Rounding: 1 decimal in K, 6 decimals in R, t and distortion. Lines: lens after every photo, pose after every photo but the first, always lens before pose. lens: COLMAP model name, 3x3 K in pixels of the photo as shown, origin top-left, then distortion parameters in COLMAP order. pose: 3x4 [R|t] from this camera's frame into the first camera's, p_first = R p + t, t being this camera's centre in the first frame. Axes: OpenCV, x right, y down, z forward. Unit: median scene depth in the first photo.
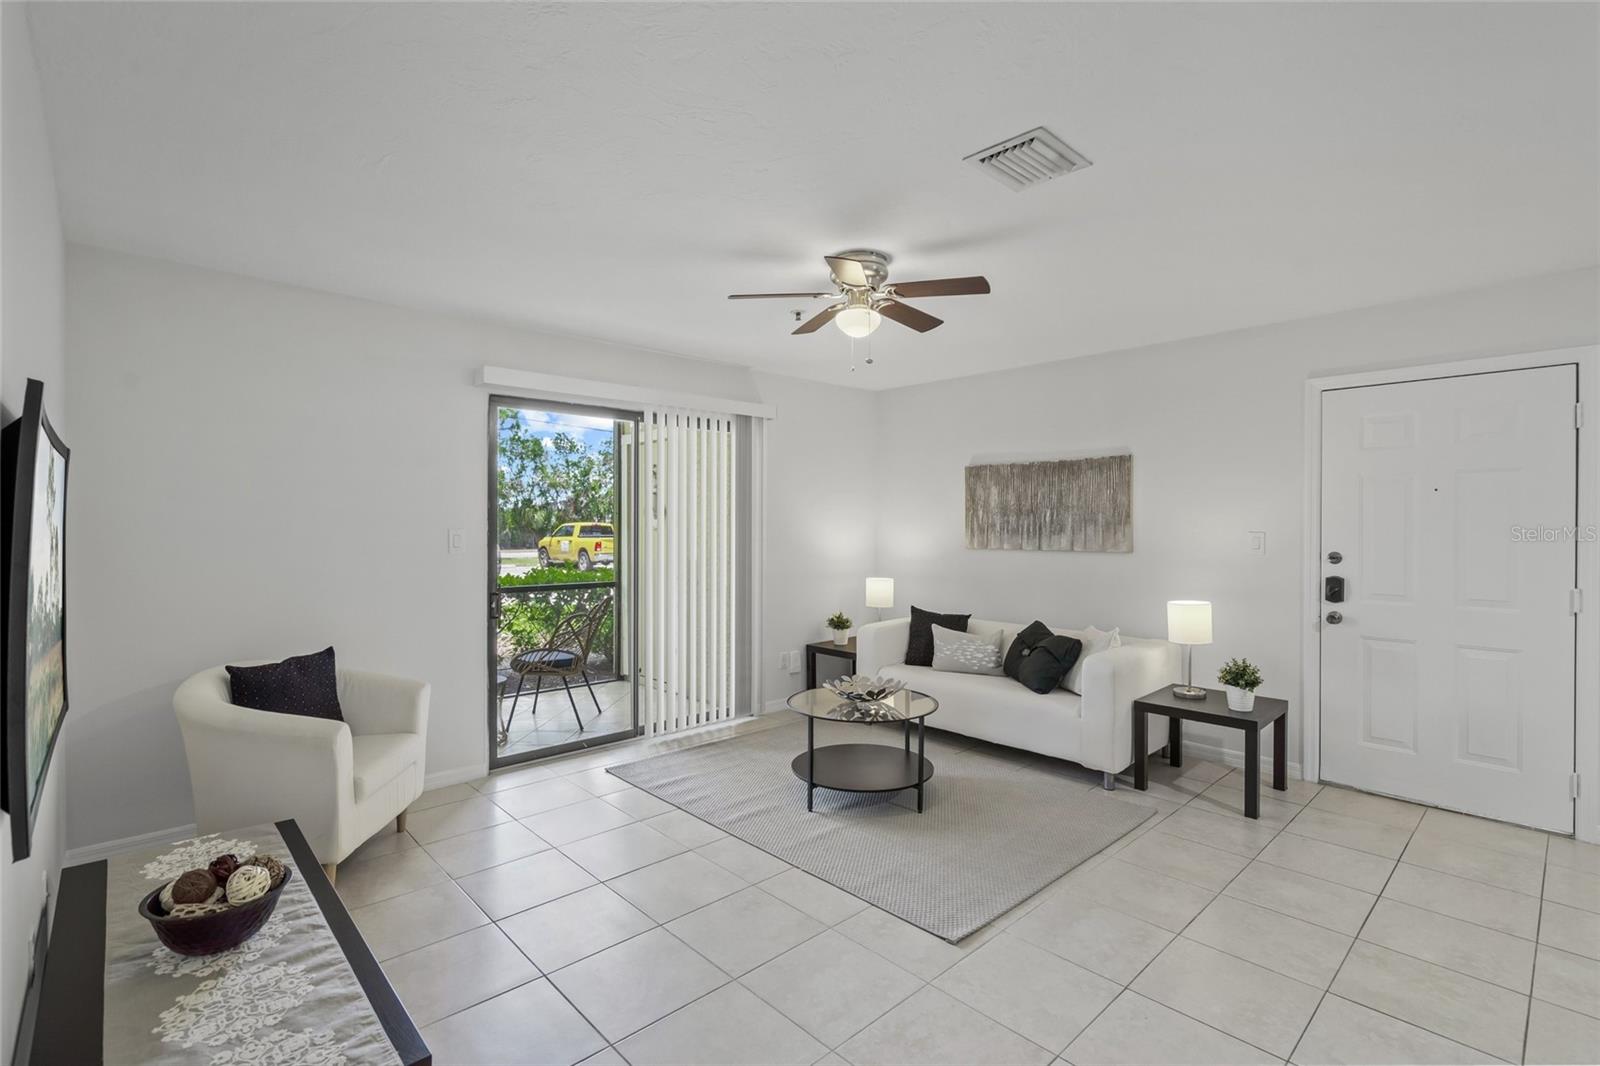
lens RADIAL K [[742.7, 0, 797.1], [0, 742.7, 522.9], [0, 0, 1]] dist [-0.003524, 0.003855]
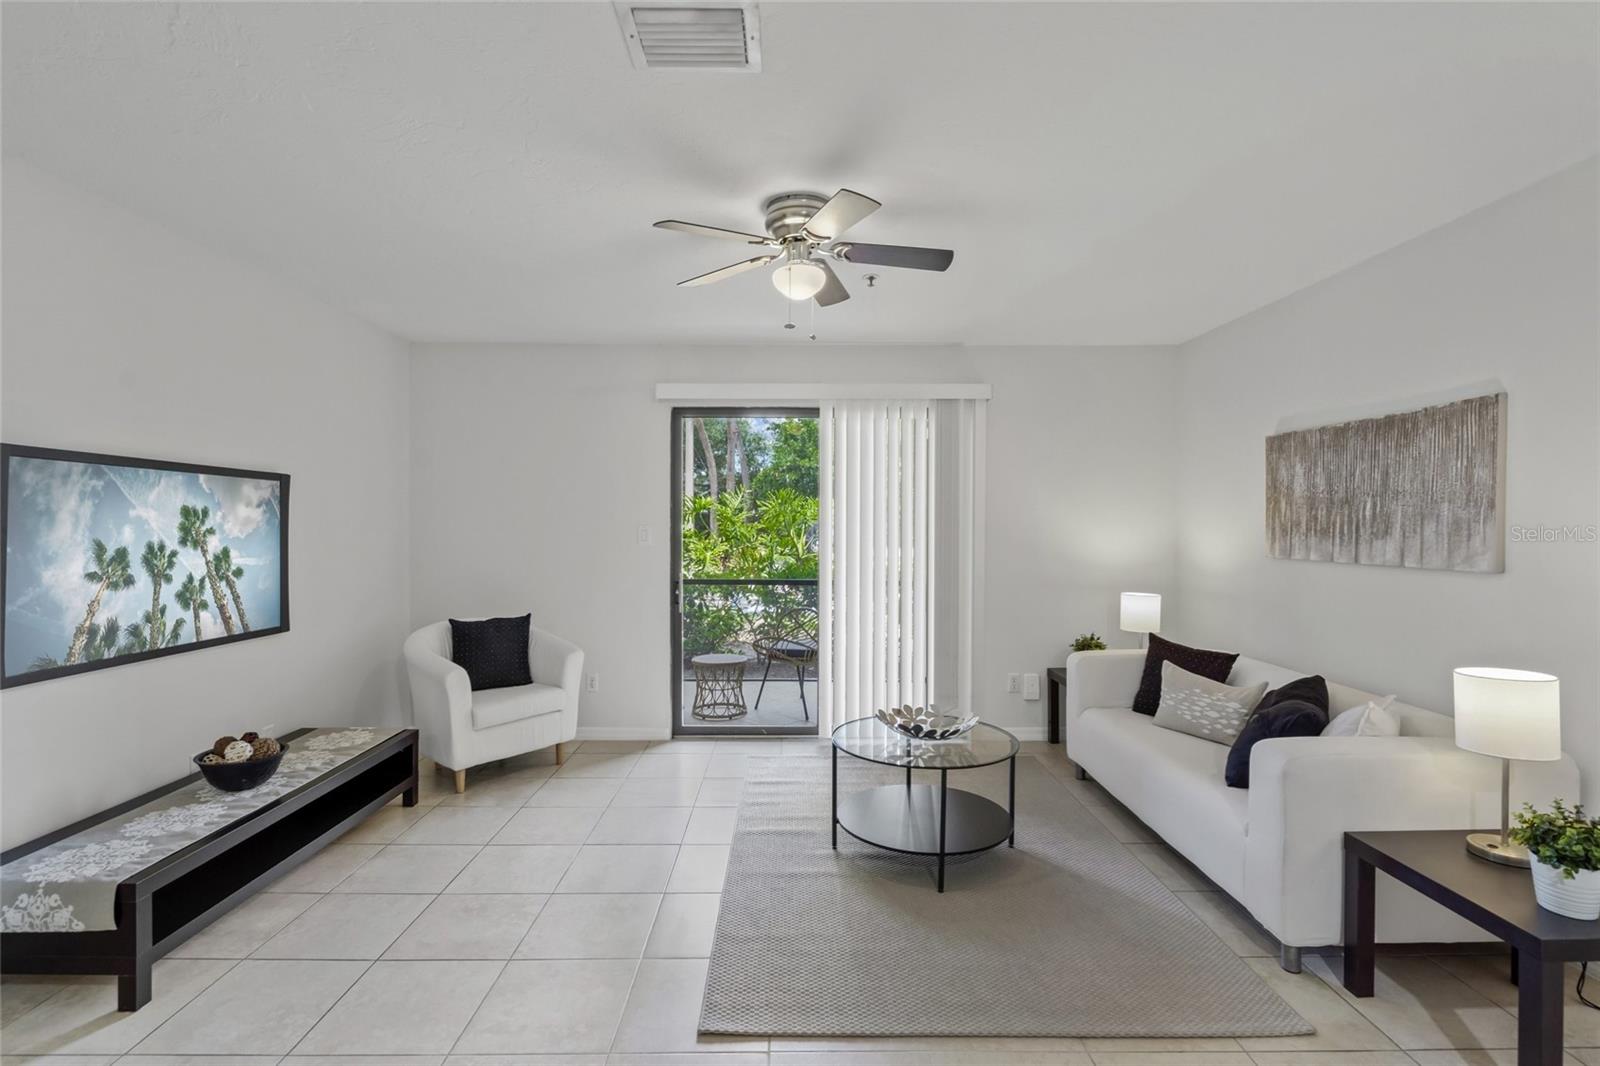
lens RADIAL K [[742.7, 0, 789.6], [0, 742.7, 530.6], [0, 0, 1]] dist [-0.003524, 0.003855]
pose [[0.733727, 0.008464, -0.679392, 0.422988], [-0.000524, 0.999929, 0.011891, 0.002272], [0.679445, -0.008369, 0.733679, 0.240129]]
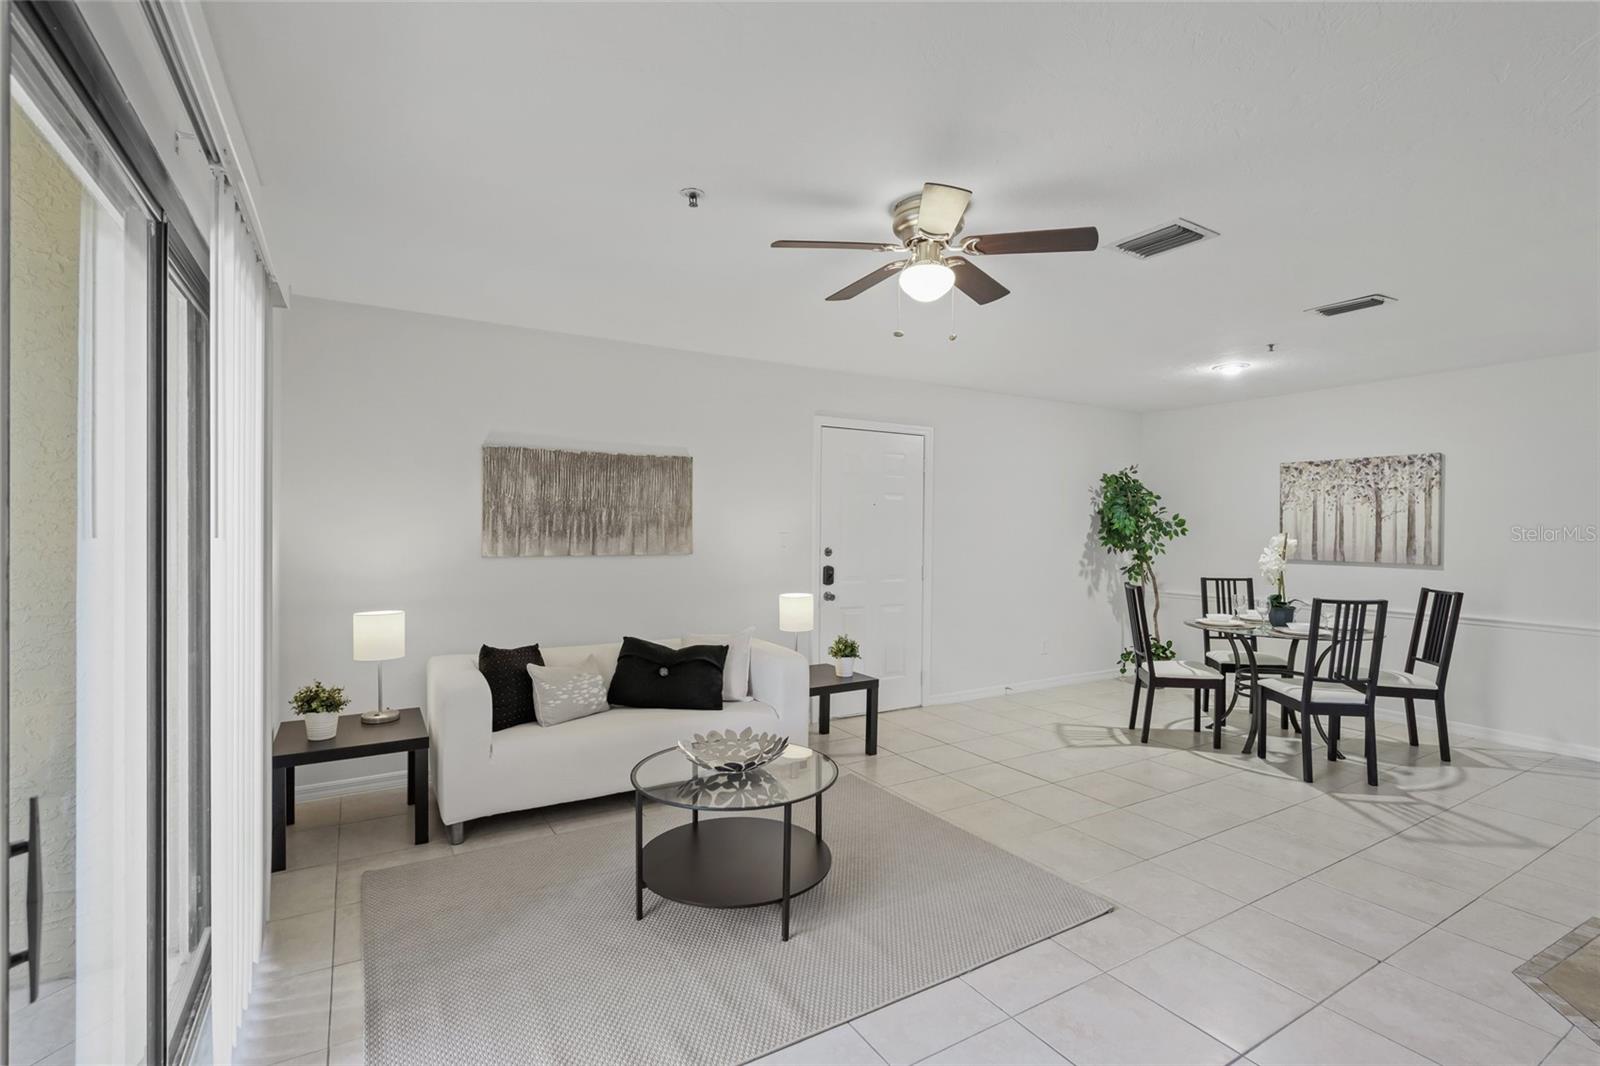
lens RADIAL K [[742.7, 0, 795.8], [0, 742.7, 529.0], [0, 0, 1]] dist [-0.003524, 0.003855]
pose [[0.200357, -0.003413, 0.979717, -0.491658], [-0.011260, 0.999920, 0.005786, -0.001480], [-0.979658, -0.012191, 0.200303, 0.634974]]
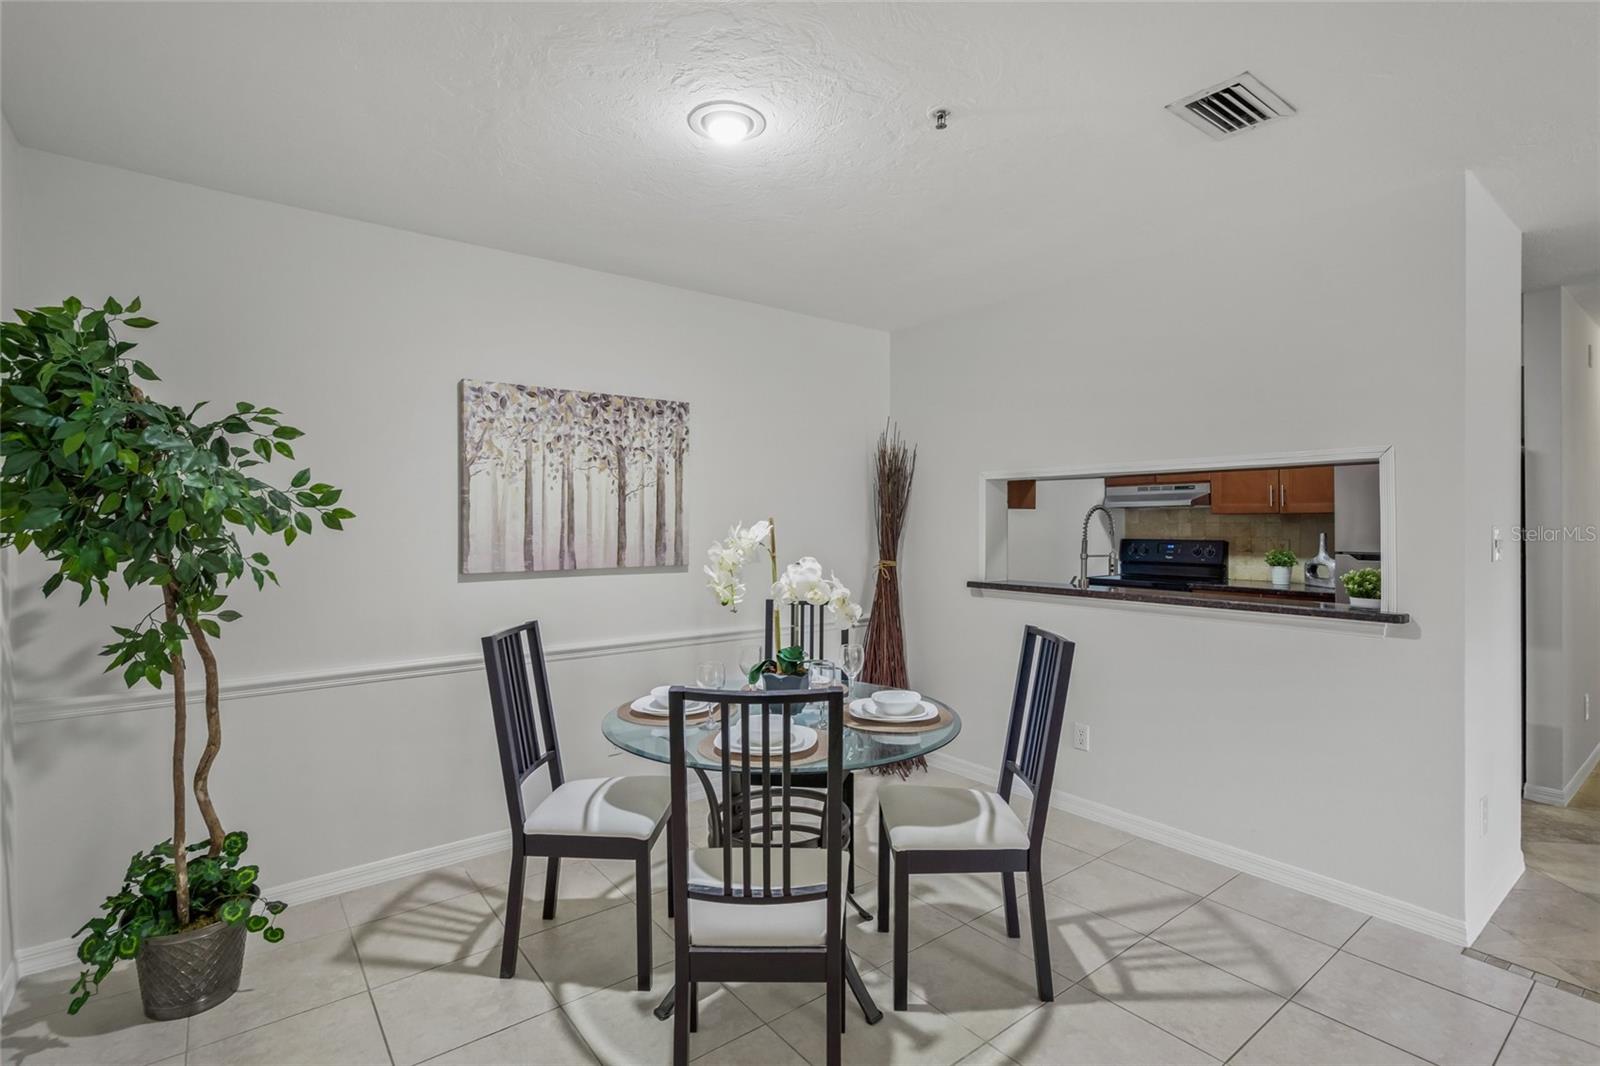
lens RADIAL K [[742.7, 0, 792.2], [0, 742.7, 525.0], [0, 0, 1]] dist [-0.003524, 0.003855]
pose [[-0.996083, 0.000741, 0.088416, 0.573292], [0.000758, 1.000000, 0.000158, 0.006851], [-0.088416, 0.000224, -0.996084, 0.675708]]
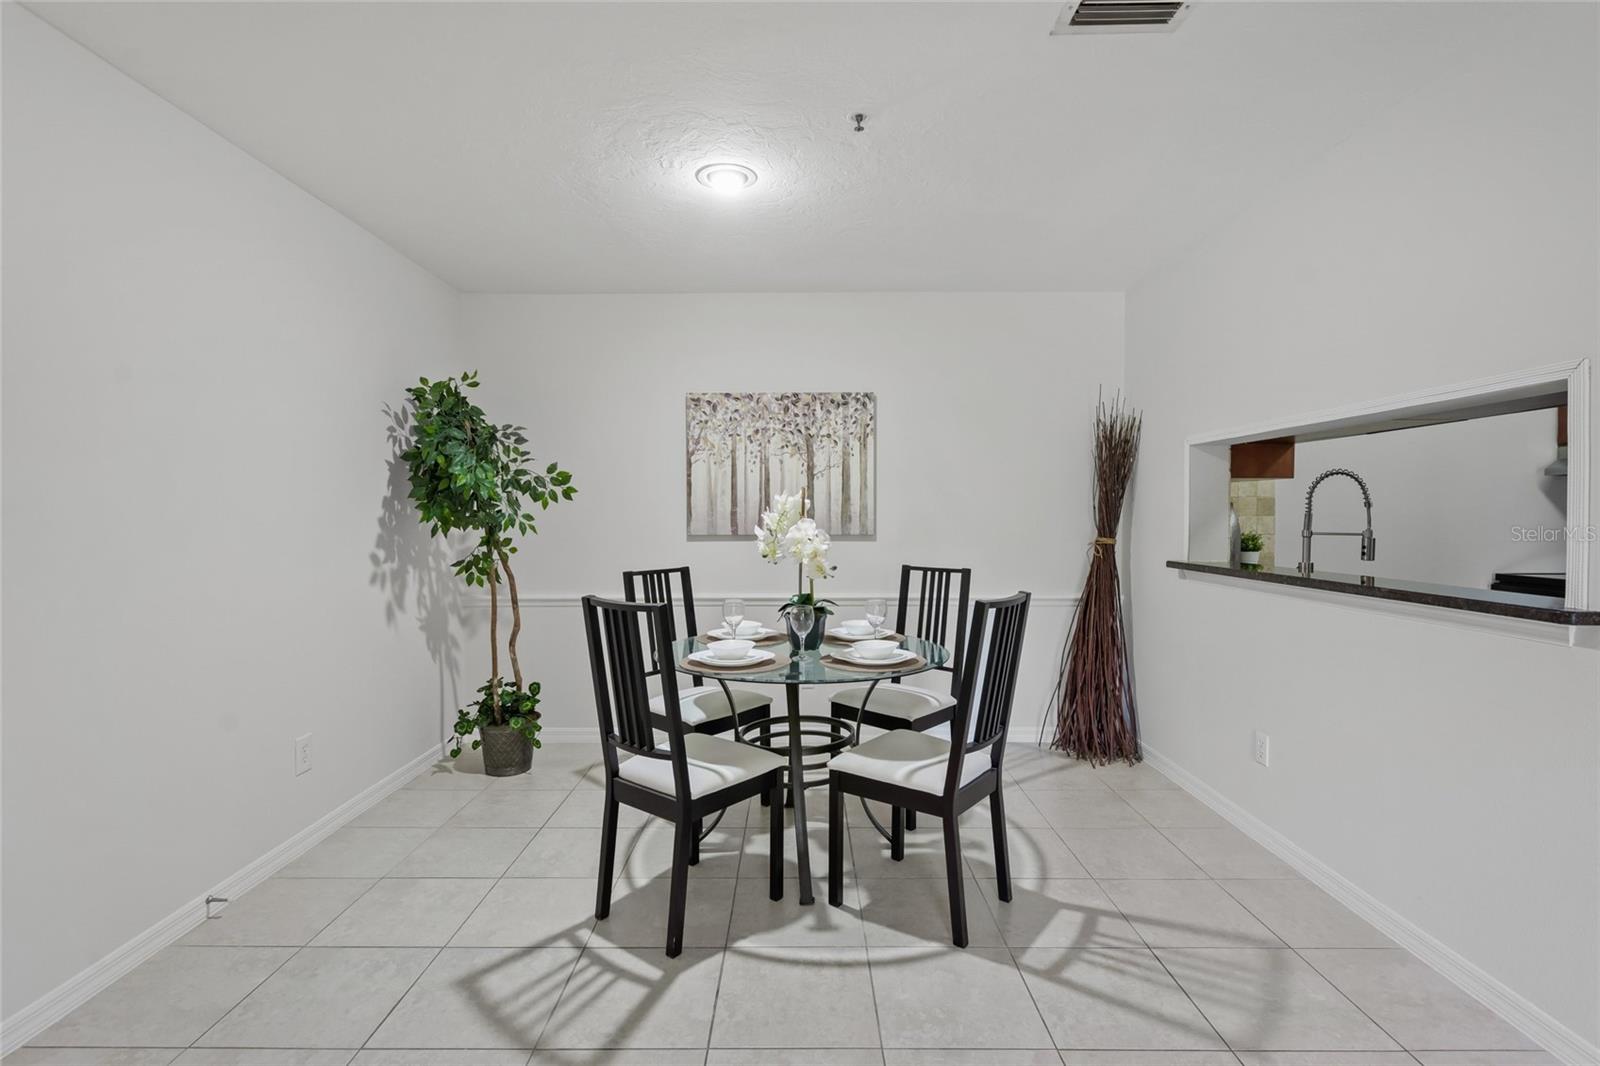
lens RADIAL K [[742.7, 0, 798.3], [0, 742.7, 527.8], [0, 0, 1]] dist [-0.003524, 0.003855]
pose [[-0.734667, -0.012209, 0.678318, 0.230129], [-0.001237, 0.999861, 0.016656, 0.024715], [-0.678427, 0.011397, -0.734579, 0.623441]]
